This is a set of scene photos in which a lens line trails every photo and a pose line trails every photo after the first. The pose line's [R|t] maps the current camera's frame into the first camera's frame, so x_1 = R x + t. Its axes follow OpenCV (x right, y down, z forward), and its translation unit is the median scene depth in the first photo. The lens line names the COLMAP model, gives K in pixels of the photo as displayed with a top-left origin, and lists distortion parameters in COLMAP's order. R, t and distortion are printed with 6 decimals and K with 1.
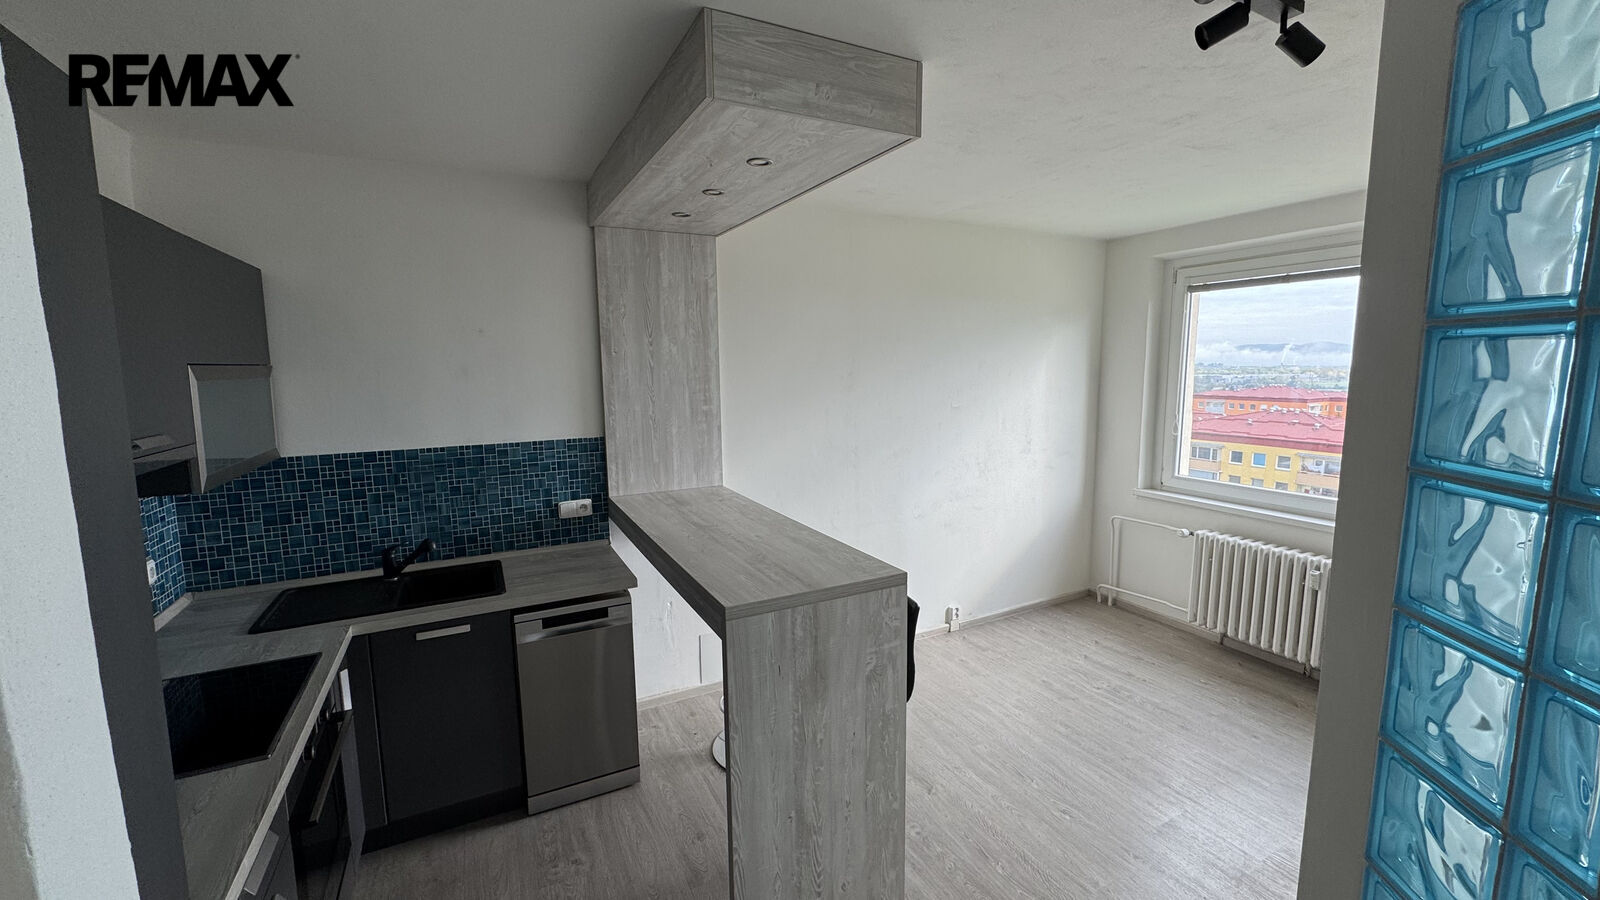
lens RADIAL K [[641.7, 0, 803.9], [0, 641.7, 450.7], [0, 0, 1]] dist [-0.000107, -0.000004]
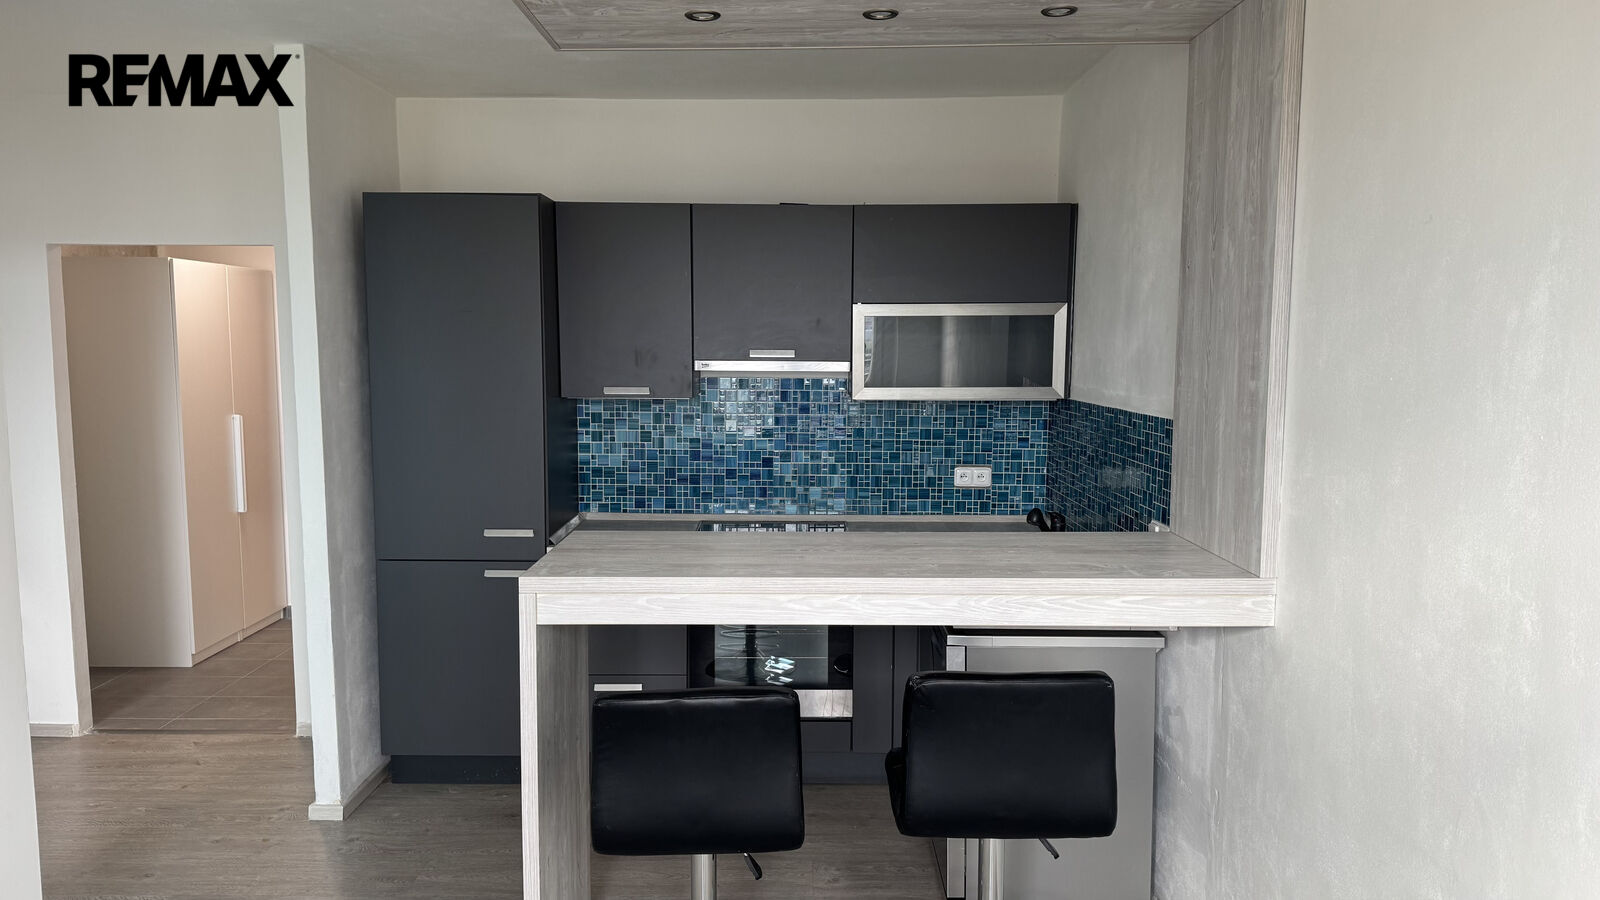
lens RADIAL K [[1112.3, 0, 789.7], [0, 1112.3, 452.9], [0, 0, 1]] dist [0.075047, 0.000657]
pose [[-0.471122, 0.100989, -0.876268, 0.701709], [-0.113175, 0.978292, 0.173595, -0.126125], [0.874777, 0.180956, -0.449466, 1.146960]]
